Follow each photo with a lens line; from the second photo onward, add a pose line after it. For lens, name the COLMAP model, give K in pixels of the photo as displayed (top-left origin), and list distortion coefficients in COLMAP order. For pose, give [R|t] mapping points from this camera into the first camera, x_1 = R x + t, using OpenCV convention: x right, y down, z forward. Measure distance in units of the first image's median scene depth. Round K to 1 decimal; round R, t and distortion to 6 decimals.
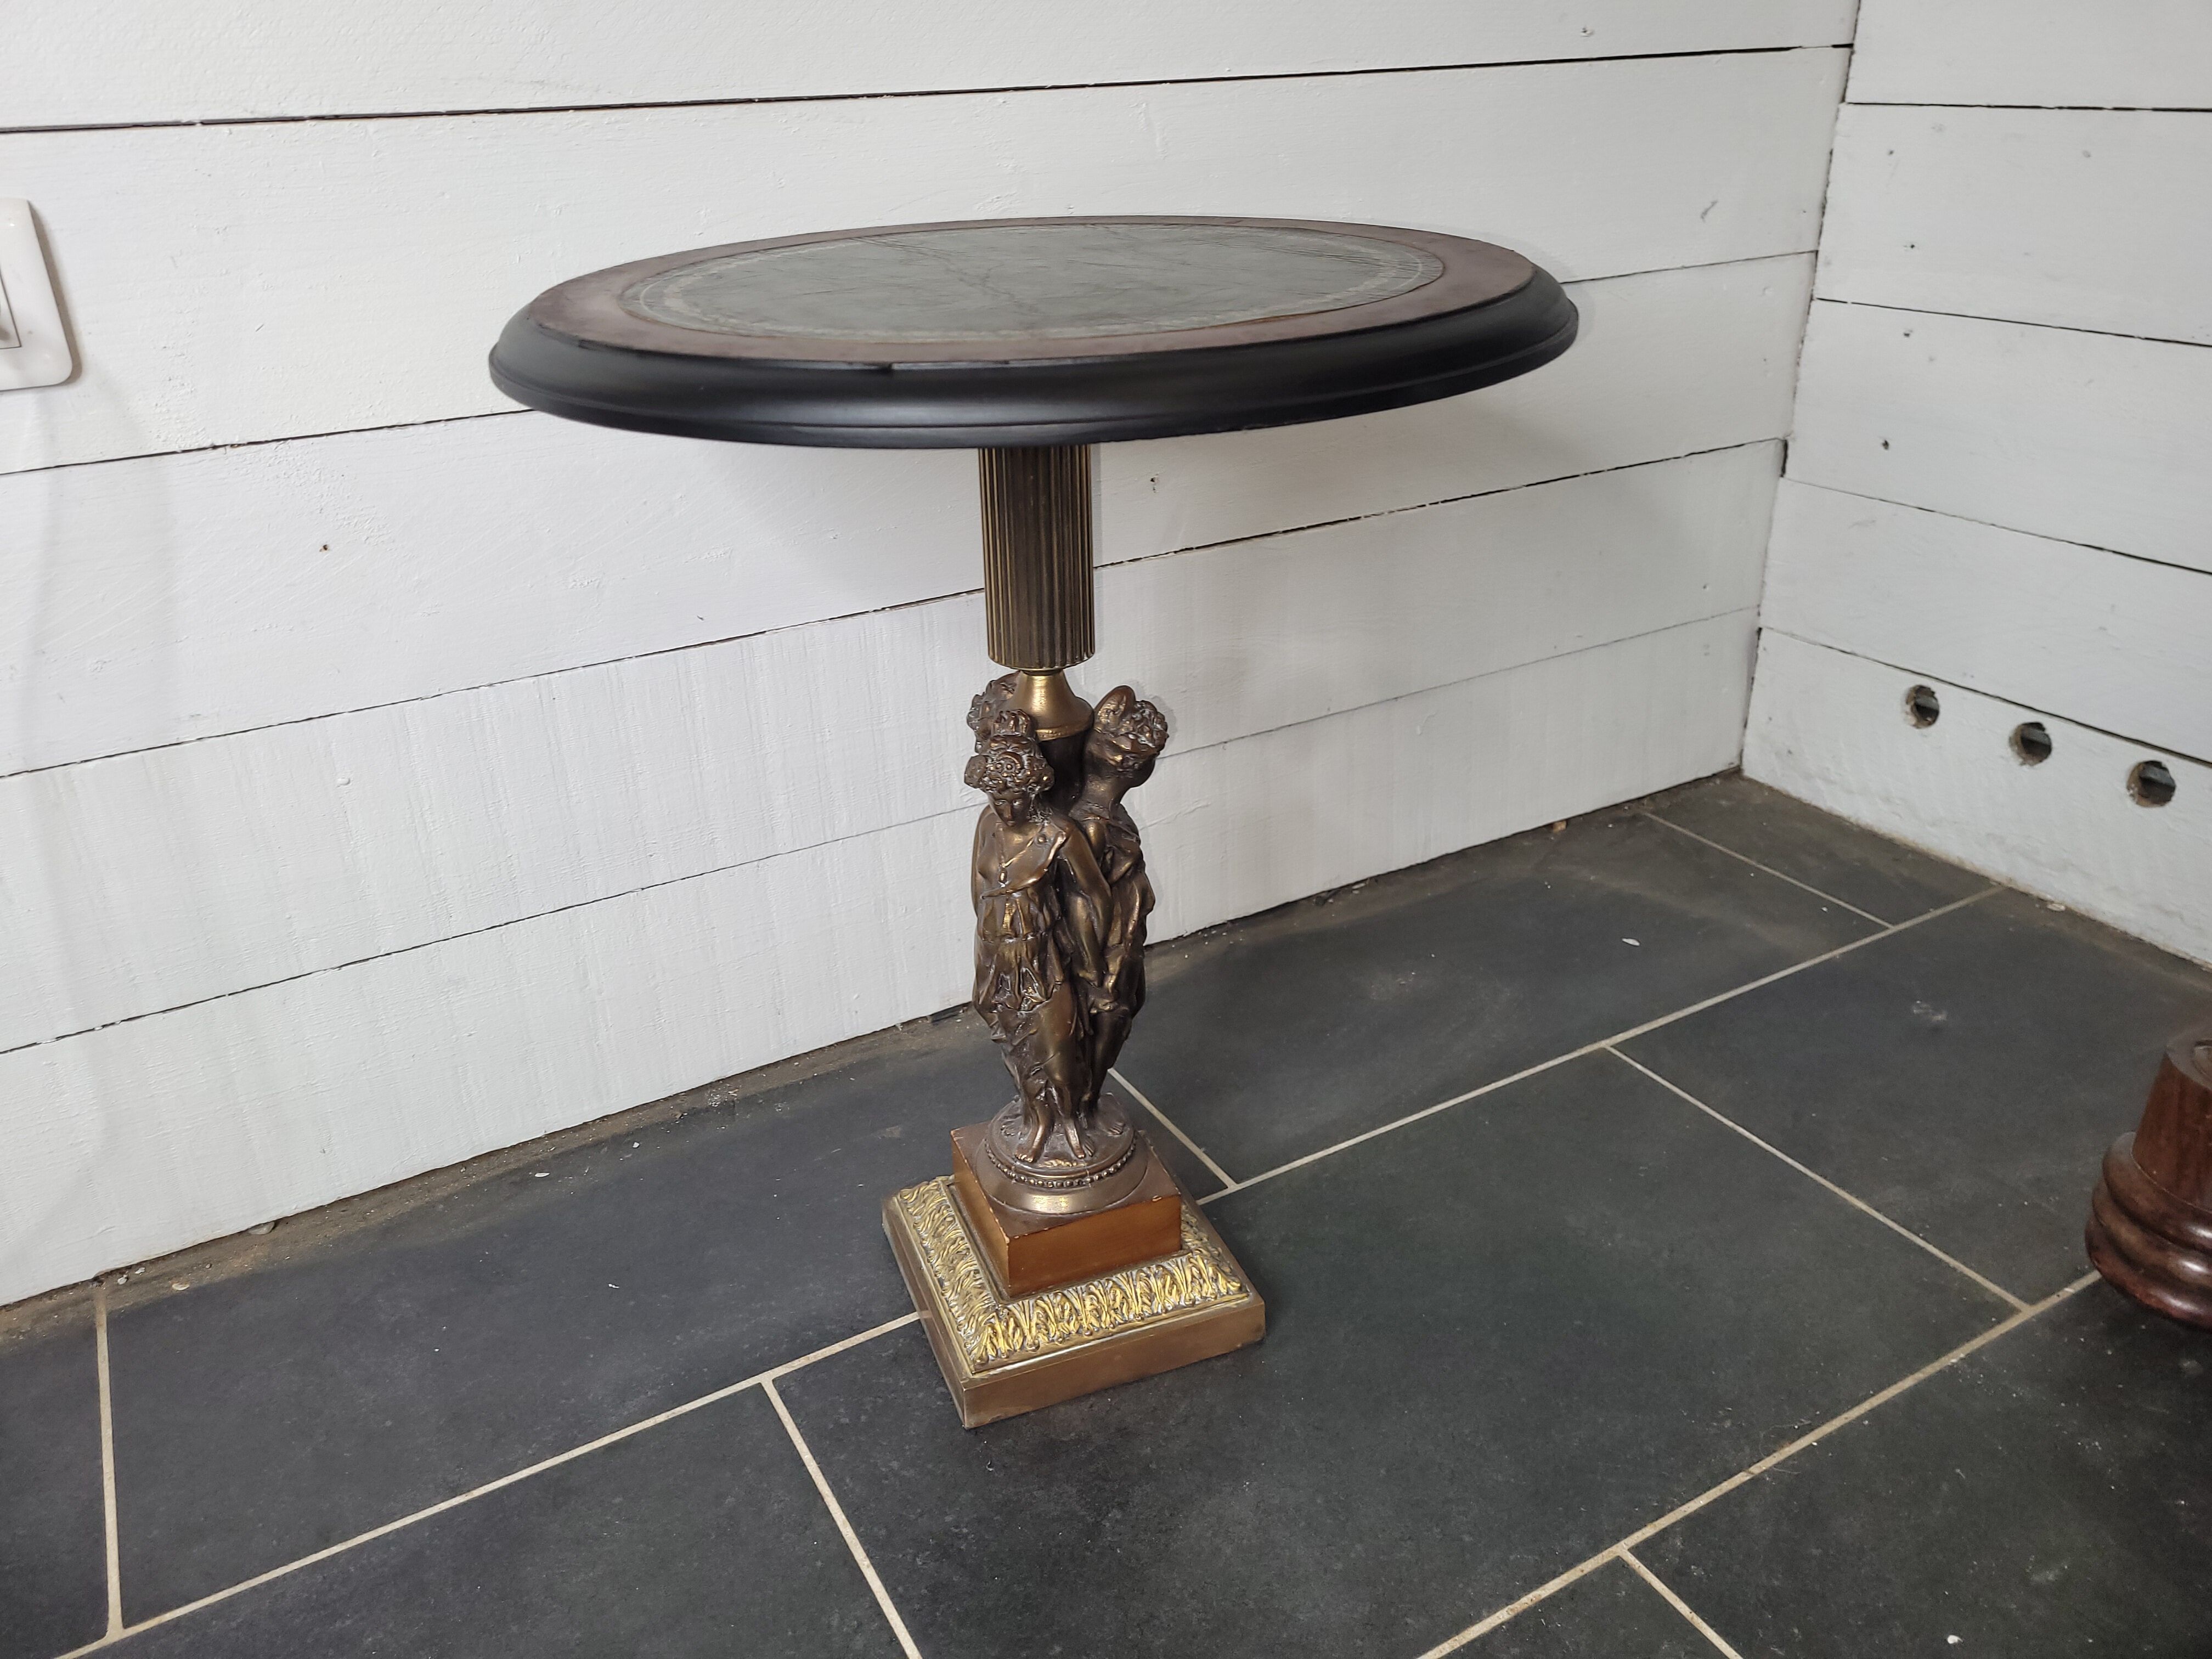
lens RADIAL K [[1659.4, 0, 1054.2], [0, 1659.4, 789.4], [0, 0, 1]] dist [0.053530, -0.051524]
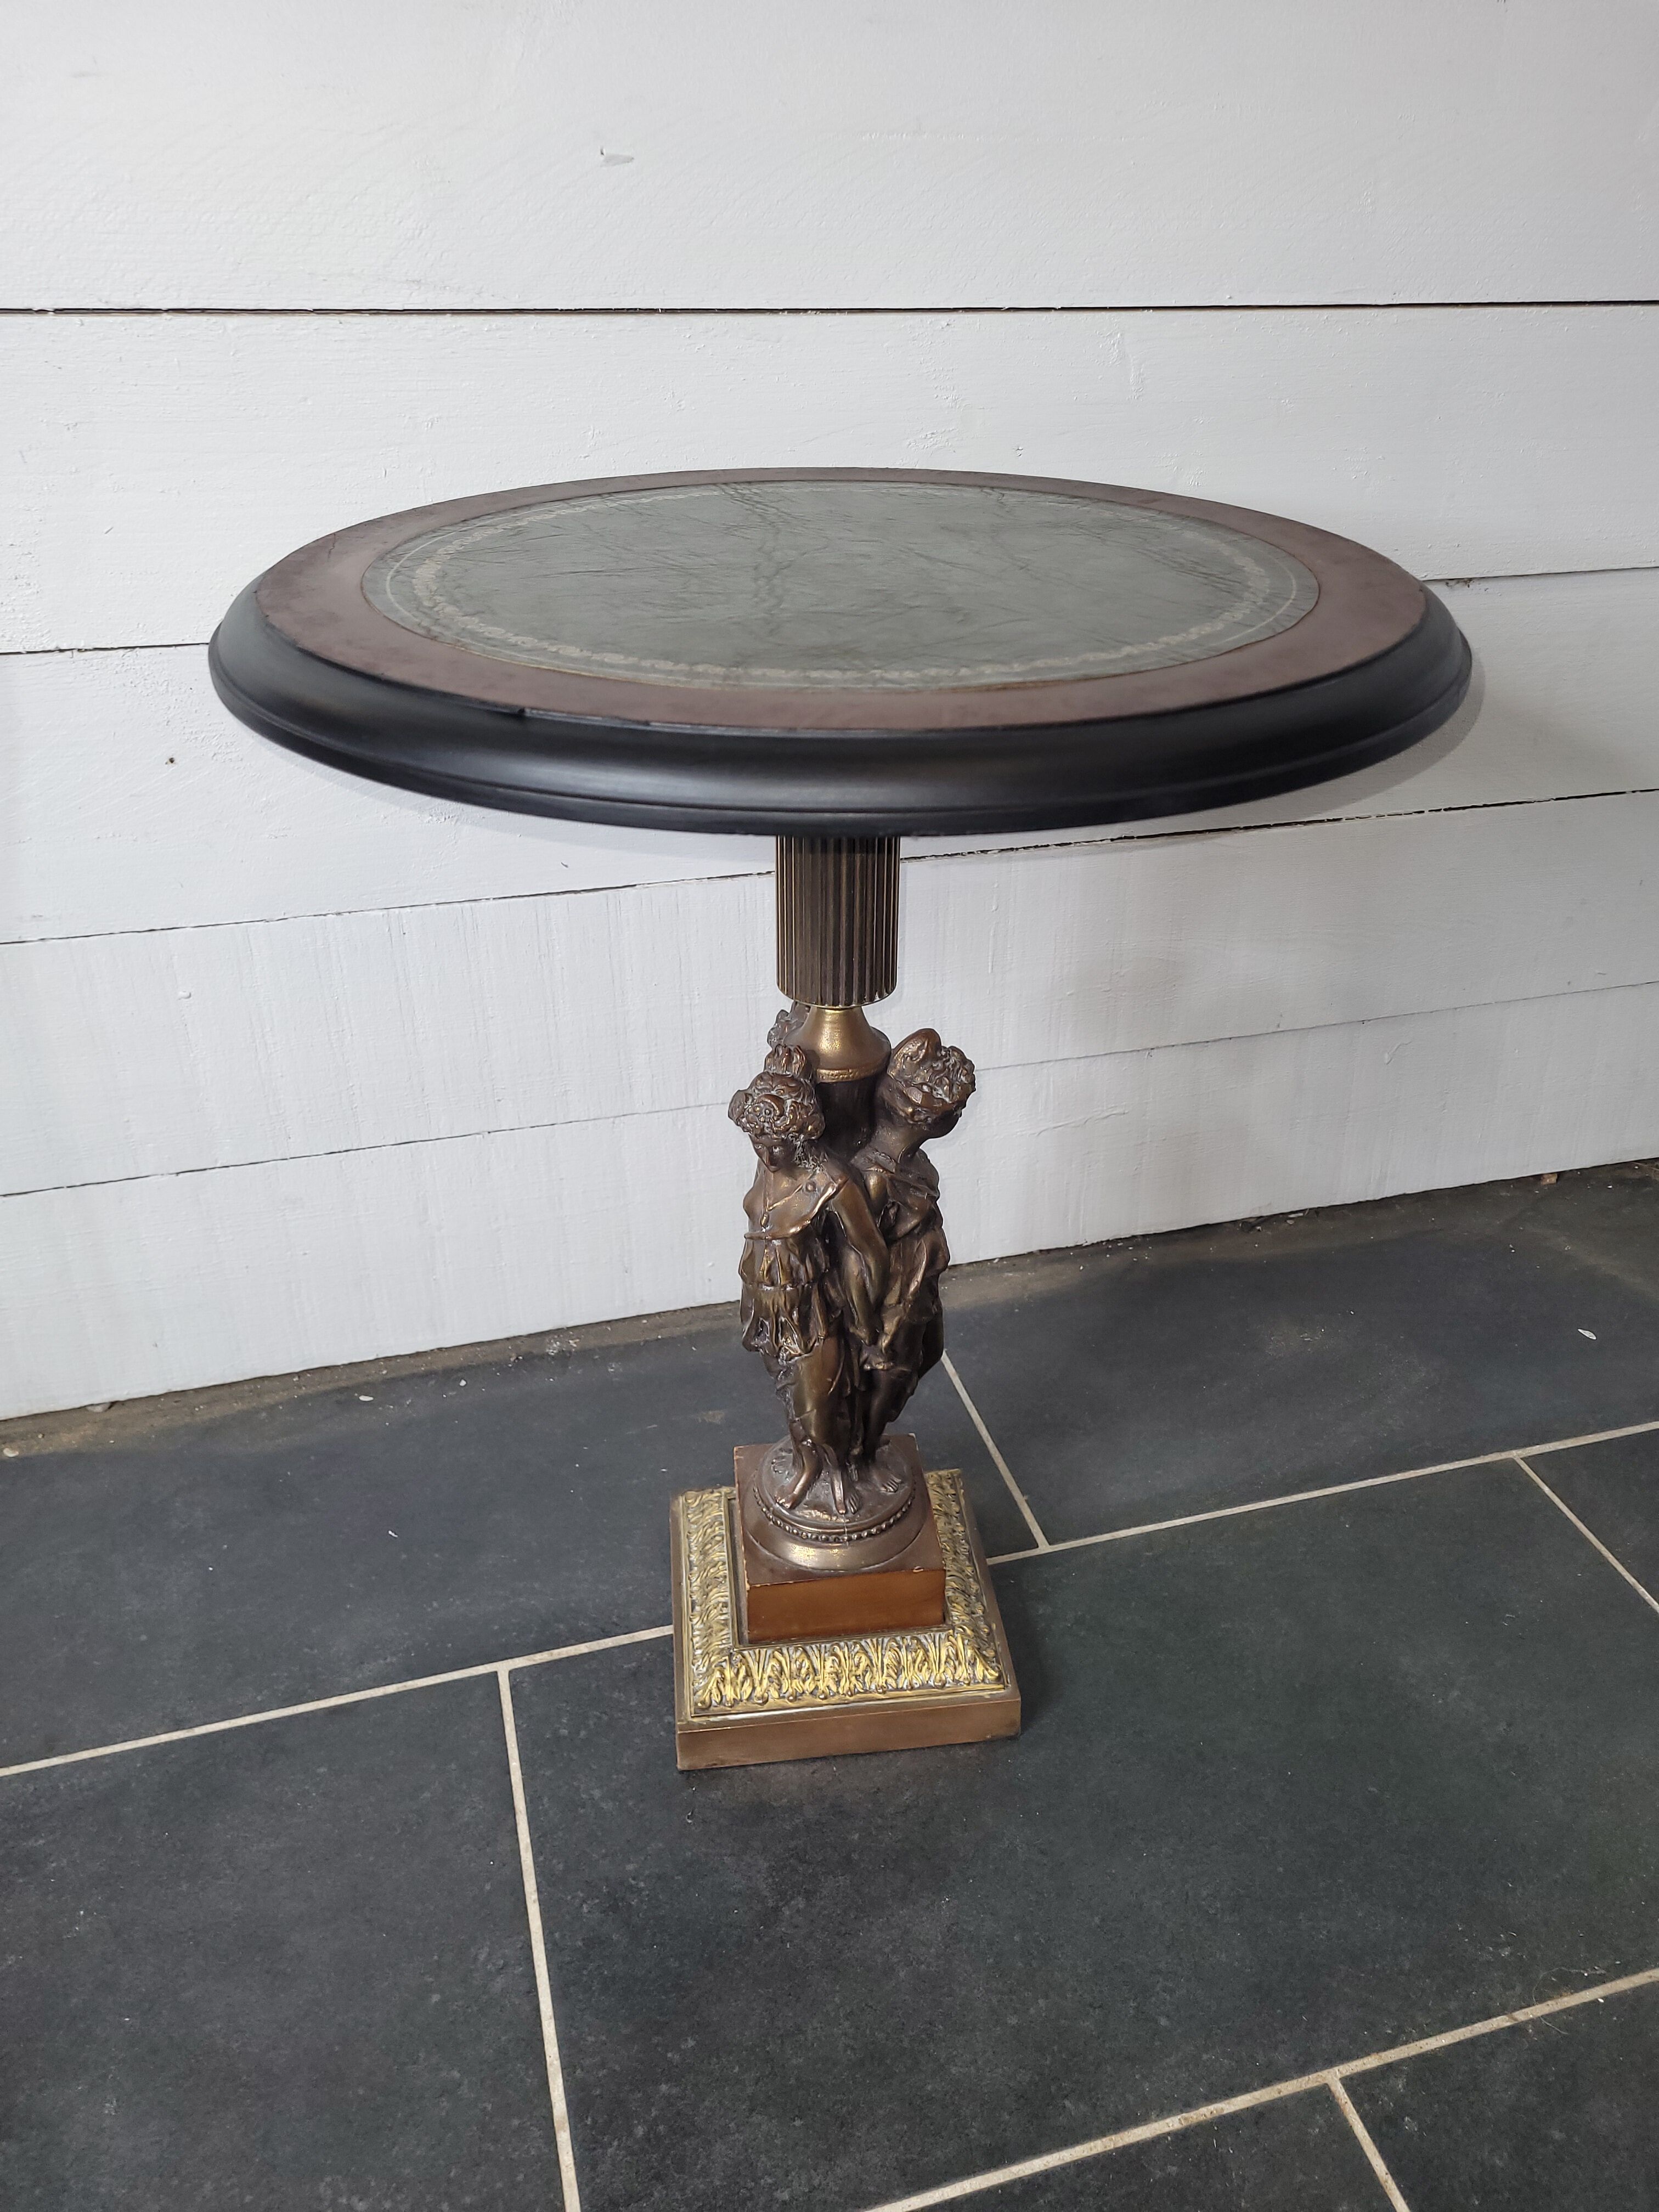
lens RADIAL K [[1659.6, 0, 862.3], [0, 1659.6, 1096.2], [0, 0, 1]] dist [0.052256, -0.053392]
pose [[0.974927, 0.145309, -0.168530, 0.147009], [-0.130161, 0.986663, 0.097749, -0.098839], [0.180486, -0.073362, 0.980838, 0.104531]]
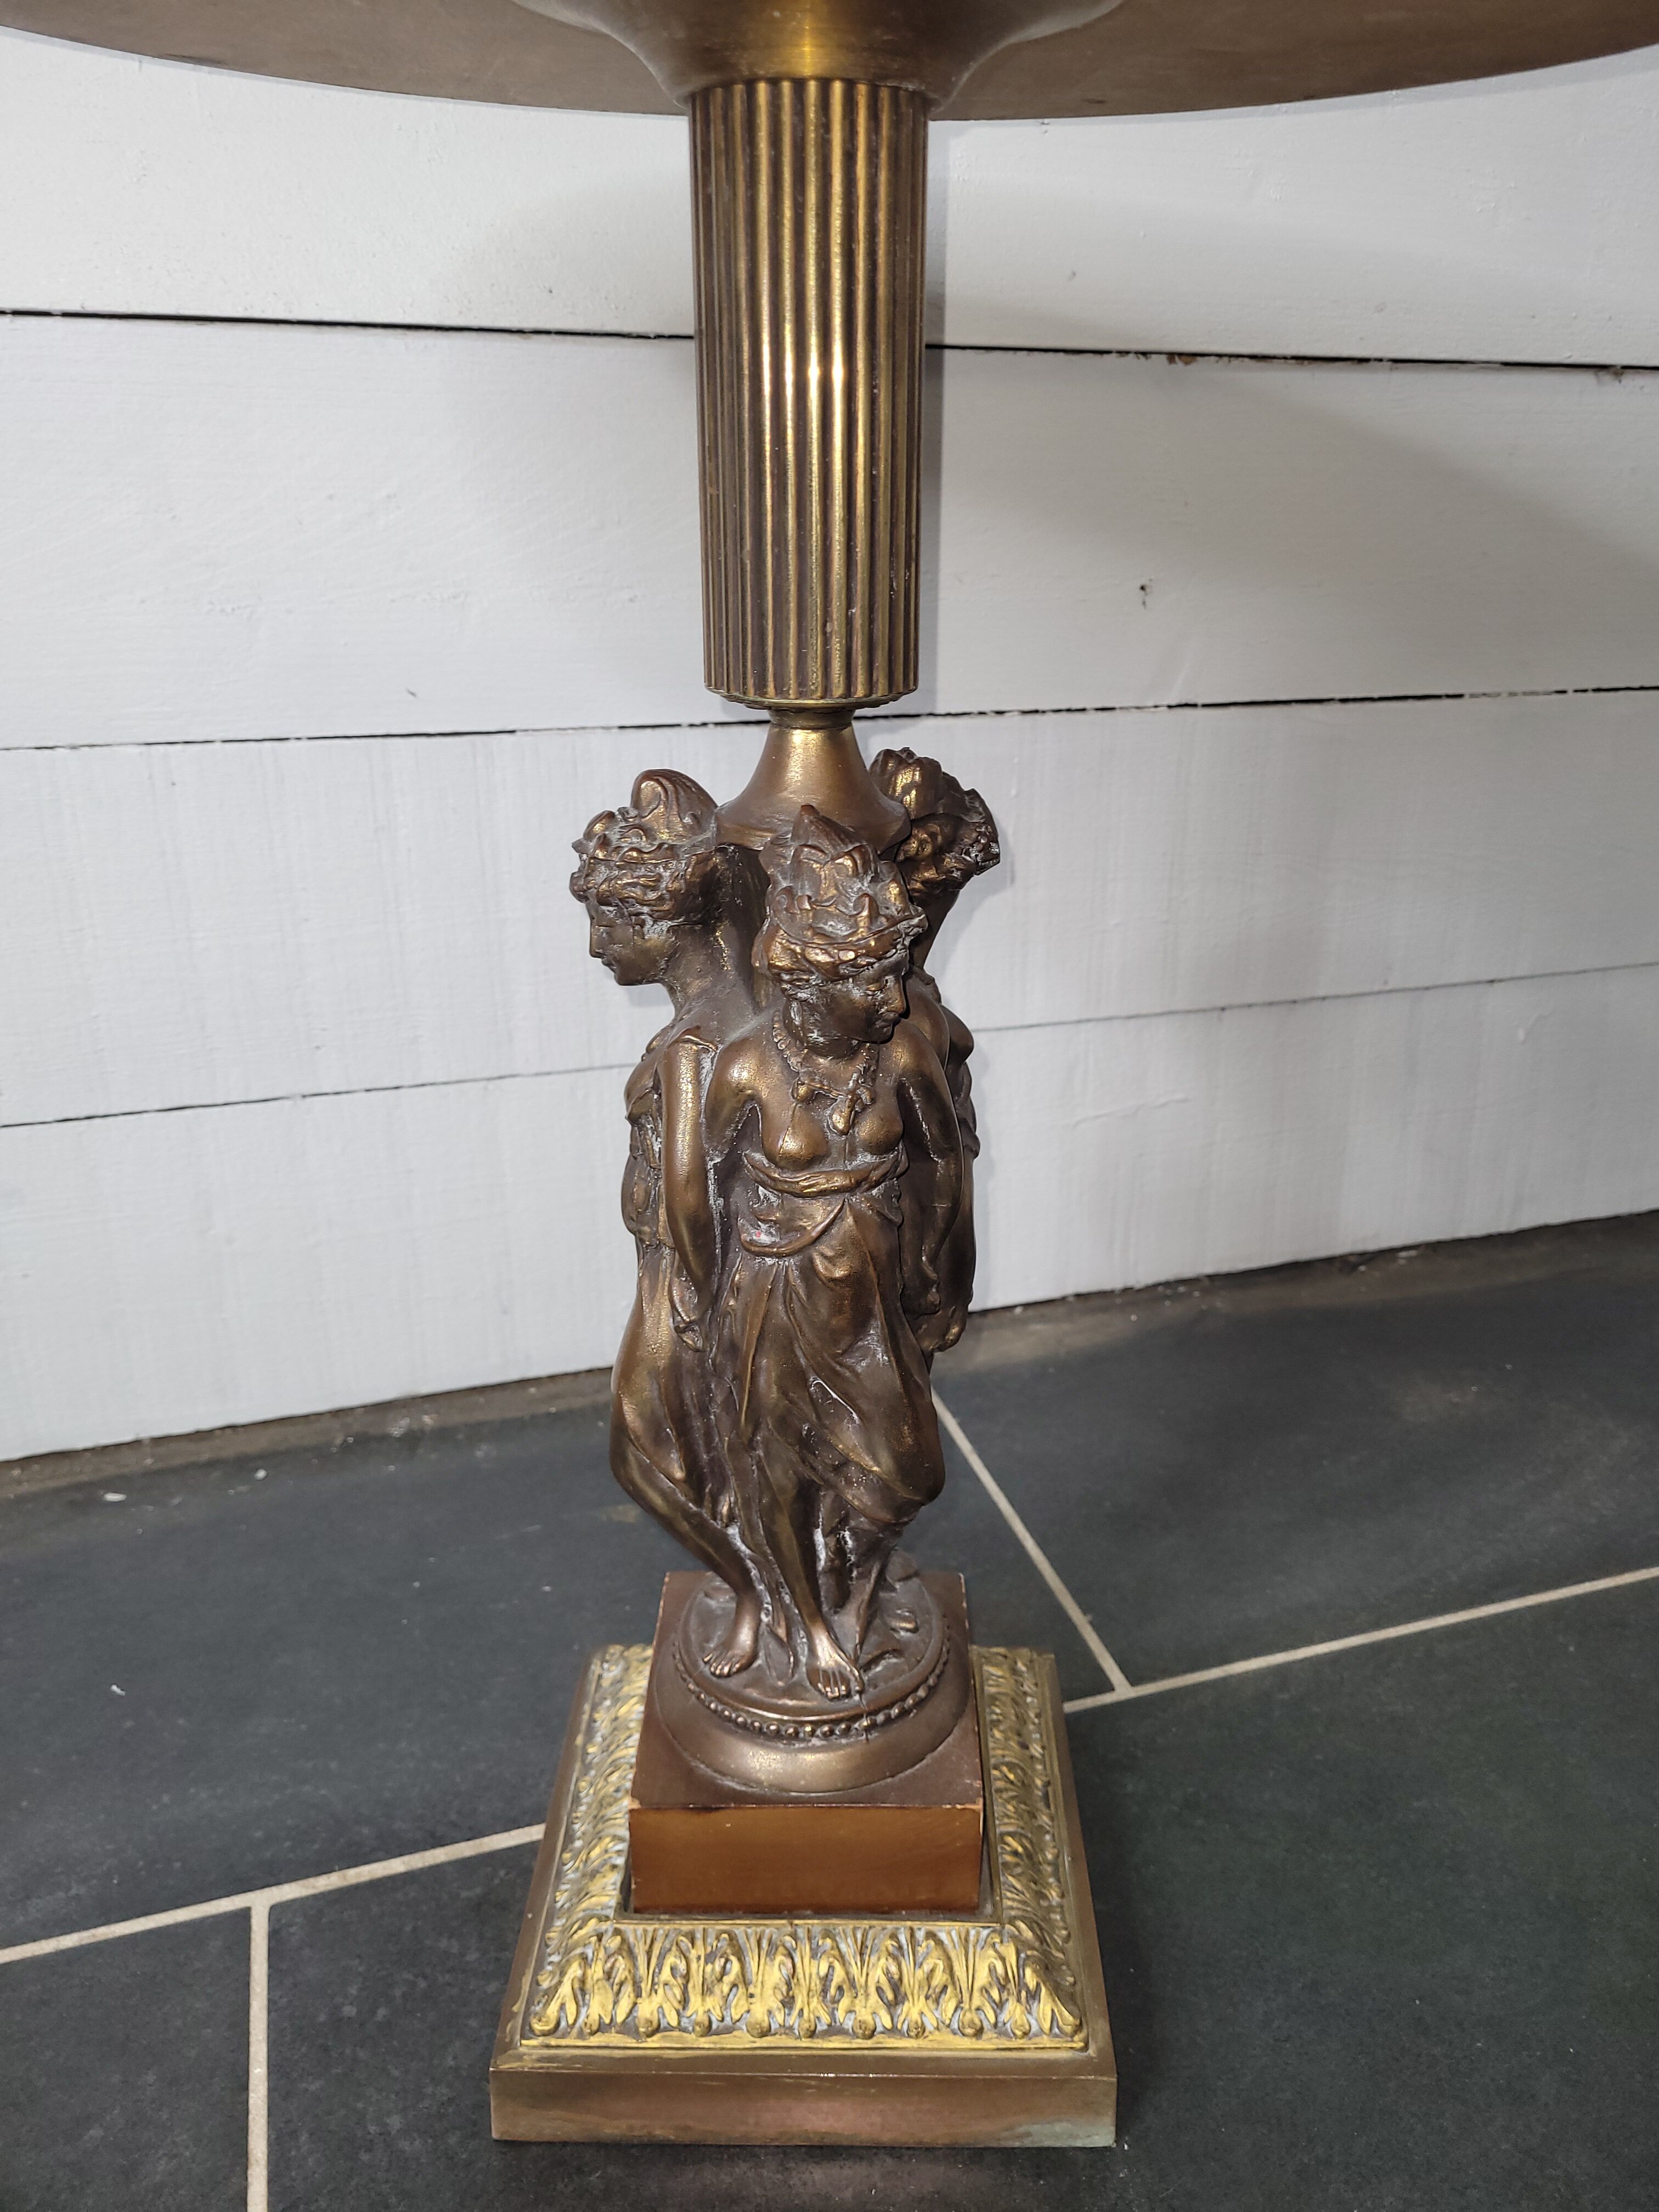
lens RADIAL K [[1681.5, 0, 873.7], [0, 1681.5, 1064.8], [0, 0, 1]] dist [0.032755, -0.034994]
pose [[0.981505, 0.111678, -0.155484, 0.100918], [-0.119875, 0.991798, -0.044350, 0.058123], [0.149255, 0.062168, 0.986842, 0.417649]]
